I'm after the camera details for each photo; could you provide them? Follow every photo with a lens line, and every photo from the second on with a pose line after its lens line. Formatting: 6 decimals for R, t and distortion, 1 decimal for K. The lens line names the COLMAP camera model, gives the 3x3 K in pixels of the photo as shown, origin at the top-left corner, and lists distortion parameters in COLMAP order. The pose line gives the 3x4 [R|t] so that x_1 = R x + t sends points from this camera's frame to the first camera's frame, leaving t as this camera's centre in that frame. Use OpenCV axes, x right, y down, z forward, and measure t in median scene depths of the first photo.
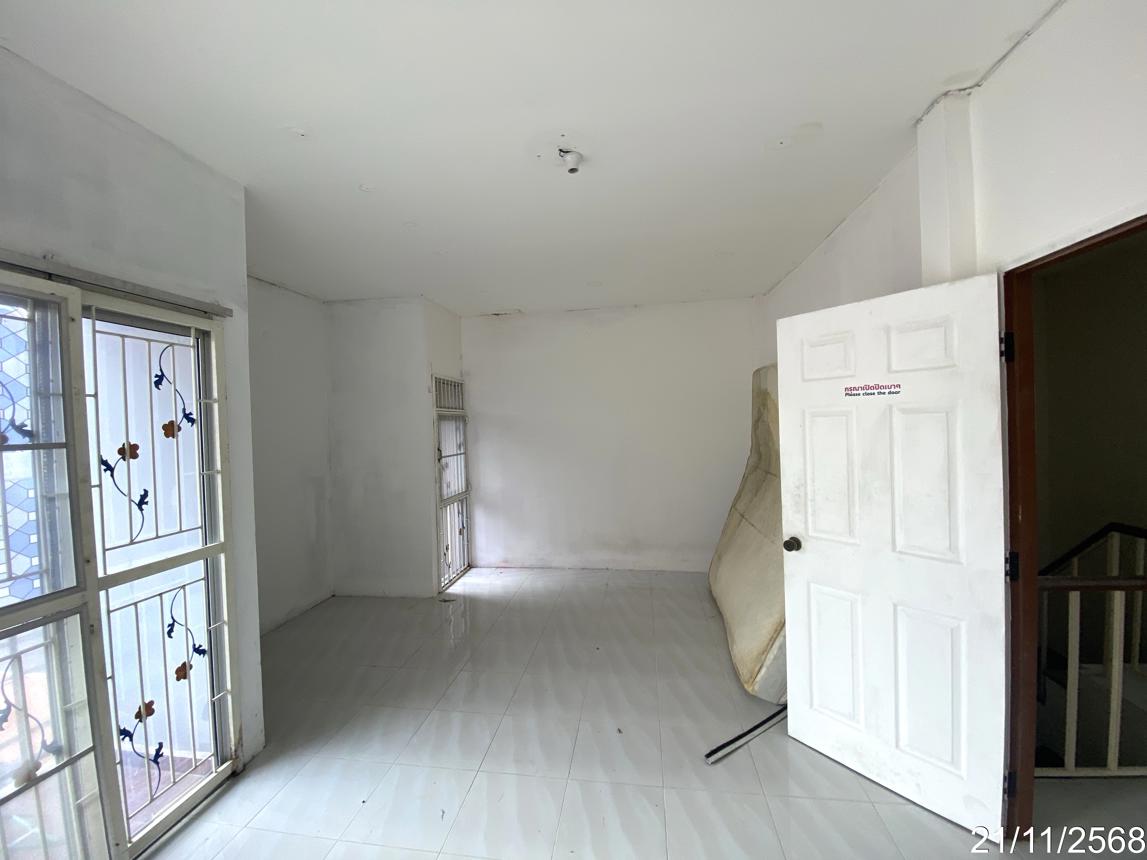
lens RADIAL K [[466.7, 0, 576.9], [0, 466.7, 431.1], [0, 0, 1]] dist [-0.001293, -0.013141]
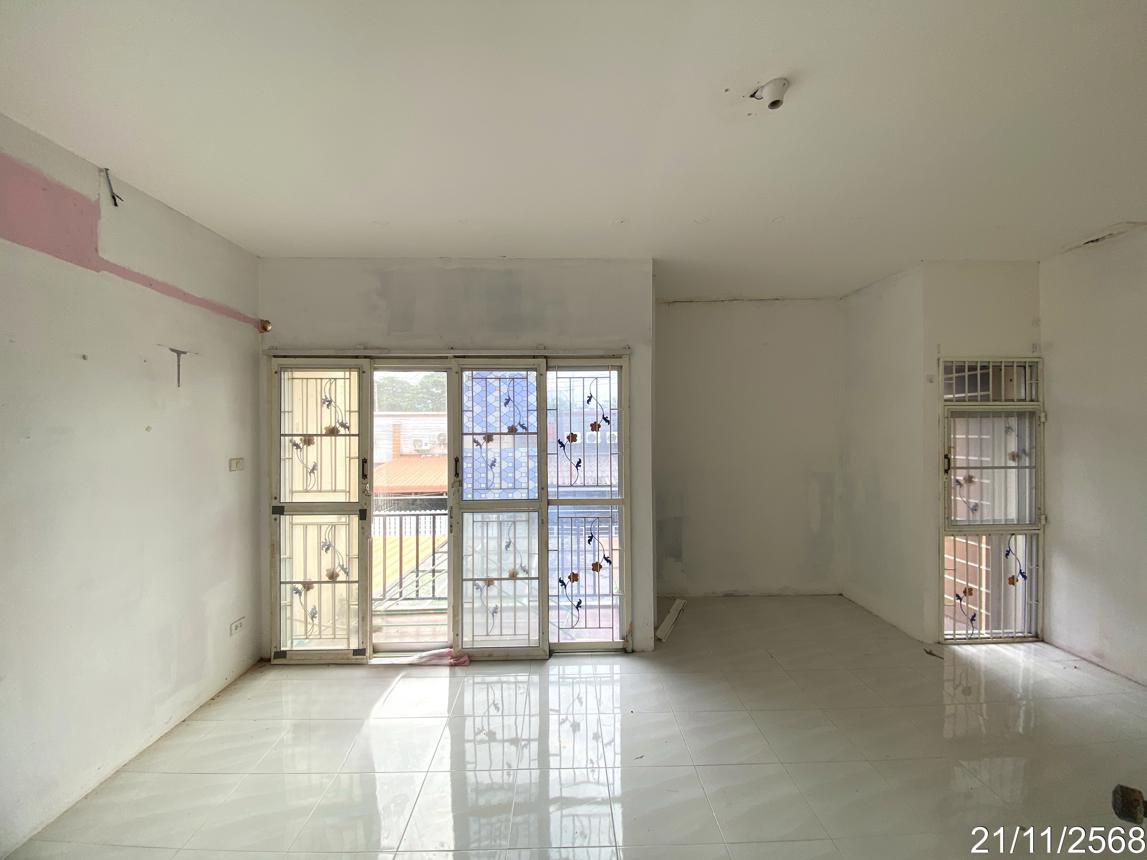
lens RADIAL K [[470.6, 0, 572.8], [0, 470.6, 432.3], [0, 0, 1]] dist [0.042828, -0.030058]
pose [[0.151773, 0.038900, -0.987650, 0.396017], [-0.014557, 0.999205, 0.037118, -0.021311], [0.988308, 0.008744, 0.152219, 0.295027]]
